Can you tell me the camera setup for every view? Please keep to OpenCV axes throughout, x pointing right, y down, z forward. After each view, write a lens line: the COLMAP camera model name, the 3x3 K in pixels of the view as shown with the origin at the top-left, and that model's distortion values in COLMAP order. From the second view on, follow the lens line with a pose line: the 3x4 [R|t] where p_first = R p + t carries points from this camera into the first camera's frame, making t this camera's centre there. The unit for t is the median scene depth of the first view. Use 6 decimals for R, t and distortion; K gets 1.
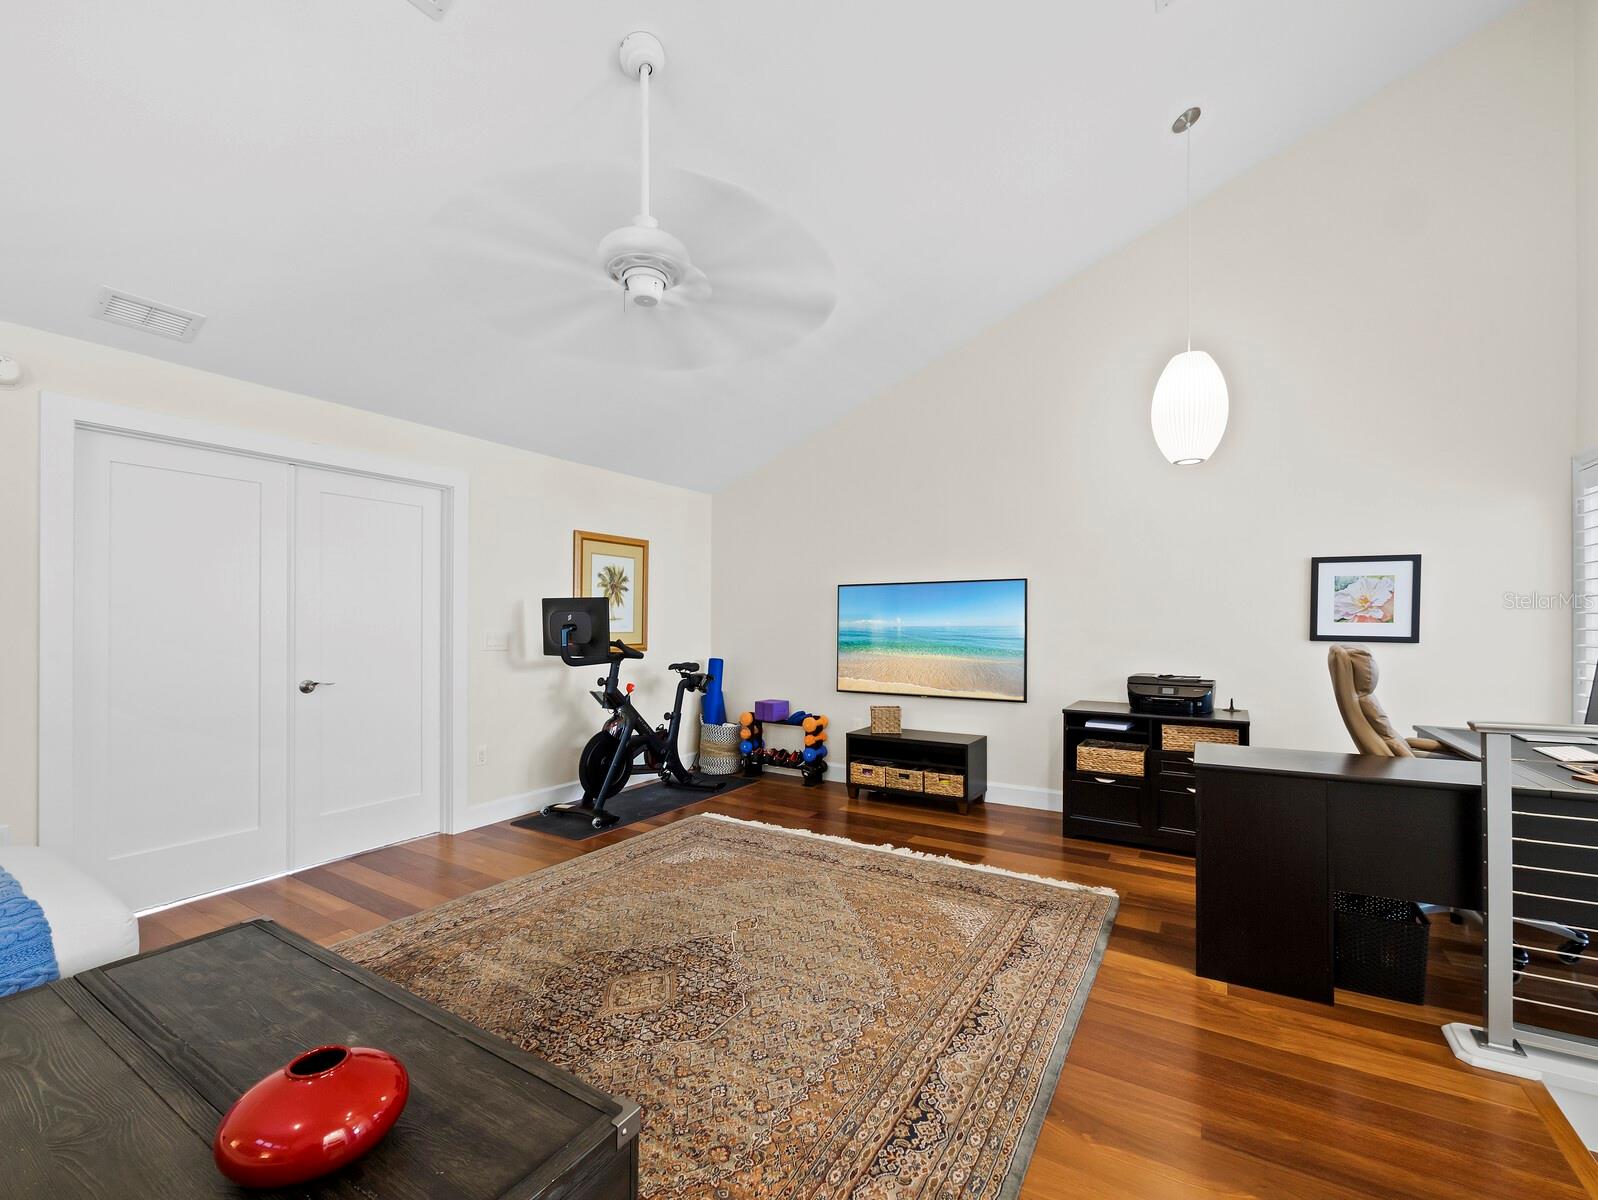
lens RADIAL K [[662.4, 0, 806.7], [0, 662.4, 615.8], [0, 0, 1]] dist [-0.006023, 0.000120]
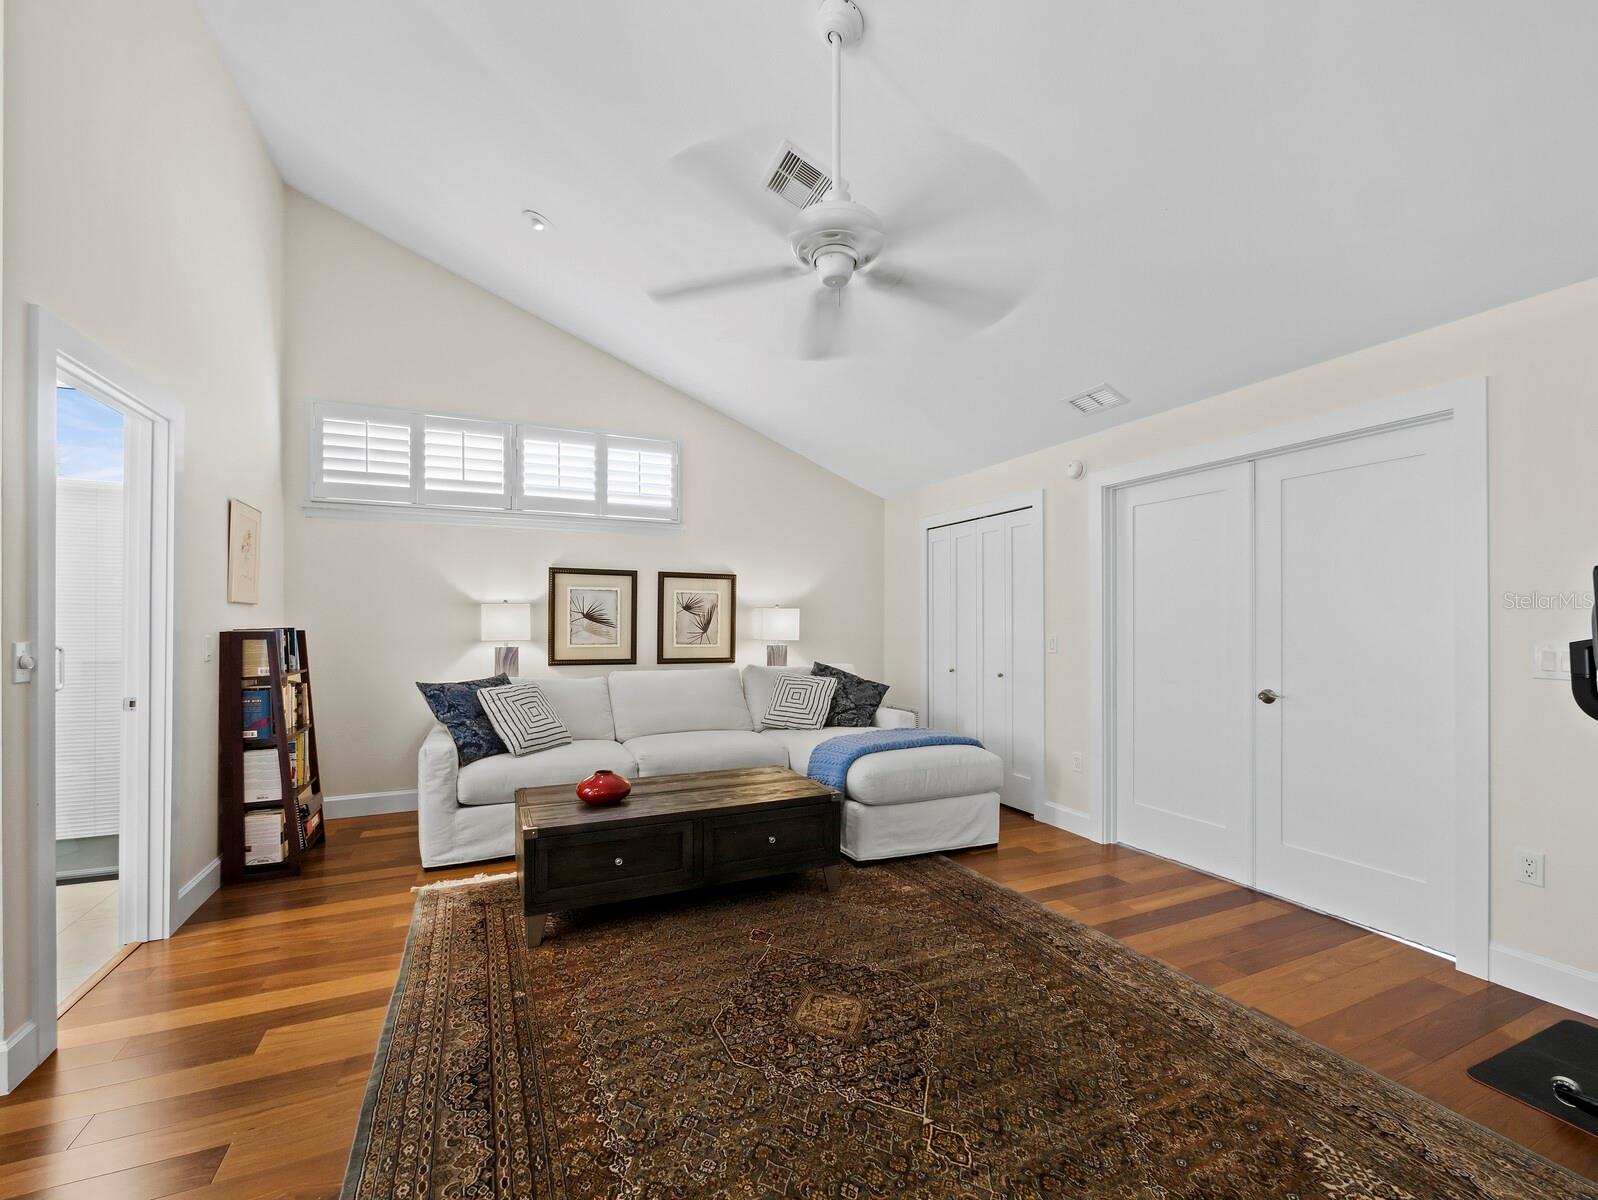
lens RADIAL K [[662.4, 0, 795.0], [0, 662.4, 612.8], [0, 0, 1]] dist [-0.006023, 0.000120]
pose [[-0.541491, -0.018095, -0.840512, 0.697511], [0.005170, 0.999678, -0.024852, 0.019583], [0.840691, -0.017802, -0.541223, 1.771398]]
